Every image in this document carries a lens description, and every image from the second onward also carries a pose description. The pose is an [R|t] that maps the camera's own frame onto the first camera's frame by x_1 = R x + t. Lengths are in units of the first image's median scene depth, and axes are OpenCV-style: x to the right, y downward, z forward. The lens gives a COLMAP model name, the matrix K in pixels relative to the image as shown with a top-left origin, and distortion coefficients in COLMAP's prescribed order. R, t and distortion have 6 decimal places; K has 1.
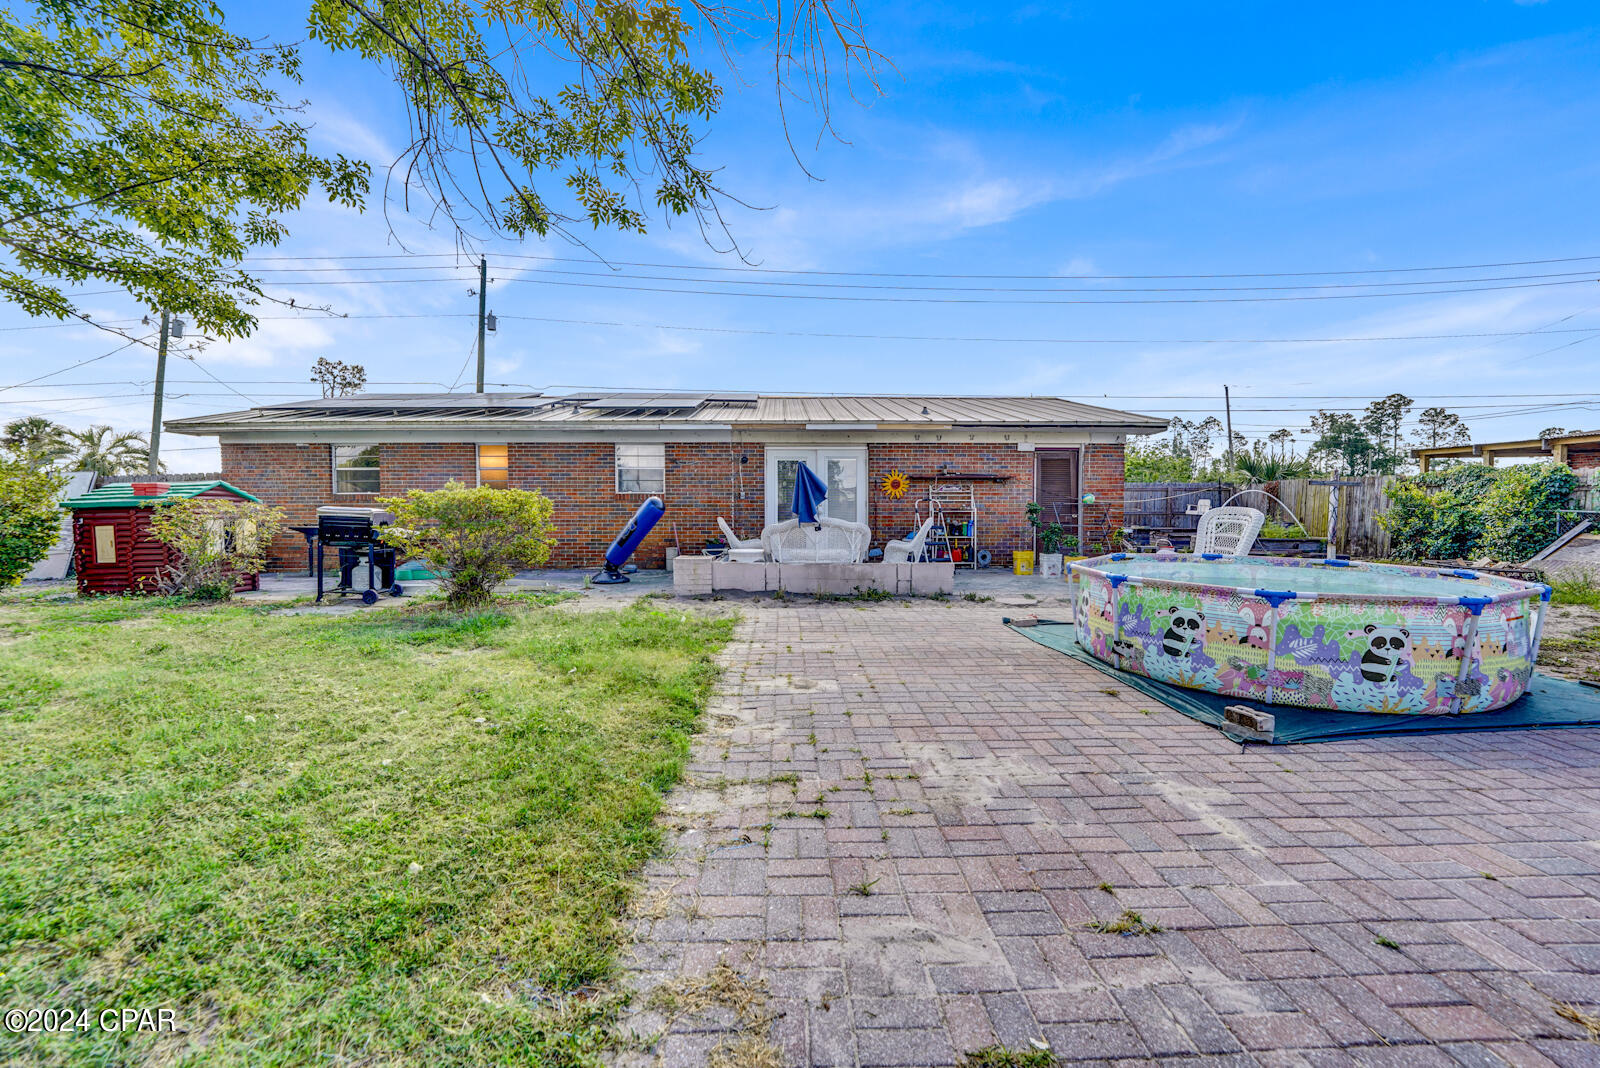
lens RADIAL K [[656.0, 0, 799.9], [0, 656.0, 538.6], [0, 0, 1]] dist [-0.026171, 0.002073]
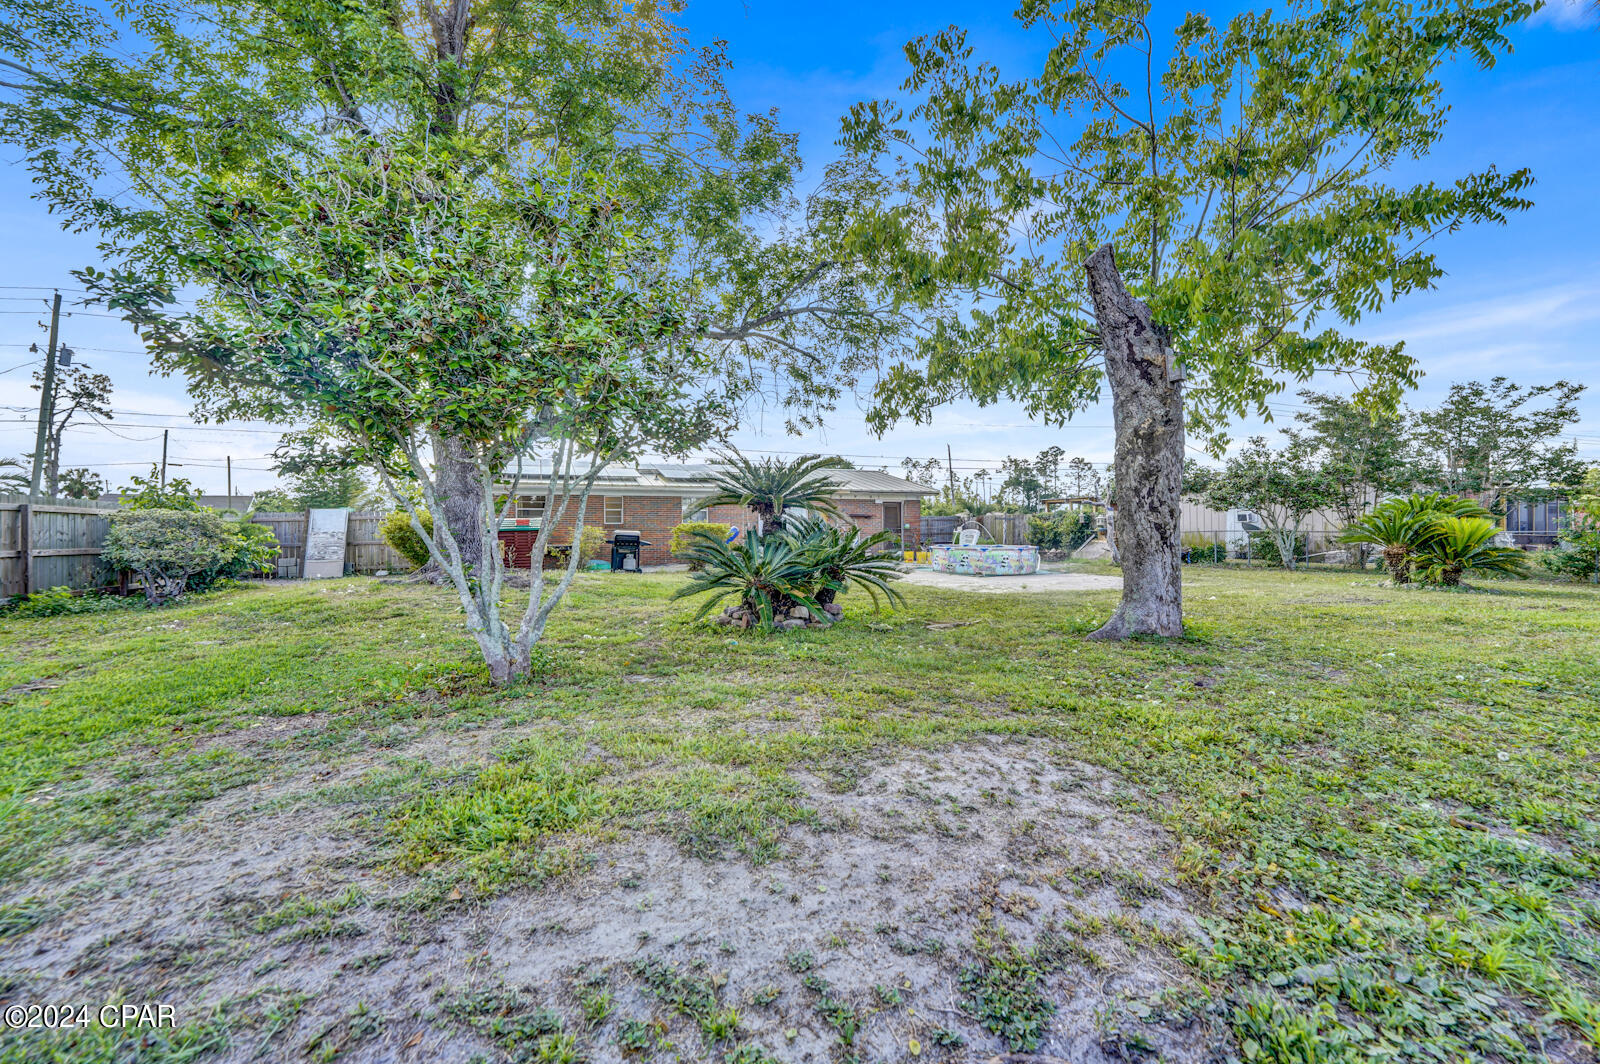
lens RADIAL K [[655.0, 0, 786.8], [0, 655.0, 530.8], [0, 0, 1]] dist [-0.030337, 0.003903]
pose [[0.940797, -0.004298, 0.338942, -0.075384], [0.021549, 0.998655, -0.047148, 0.005416], [-0.338284, 0.051661, 0.939625, -0.101142]]
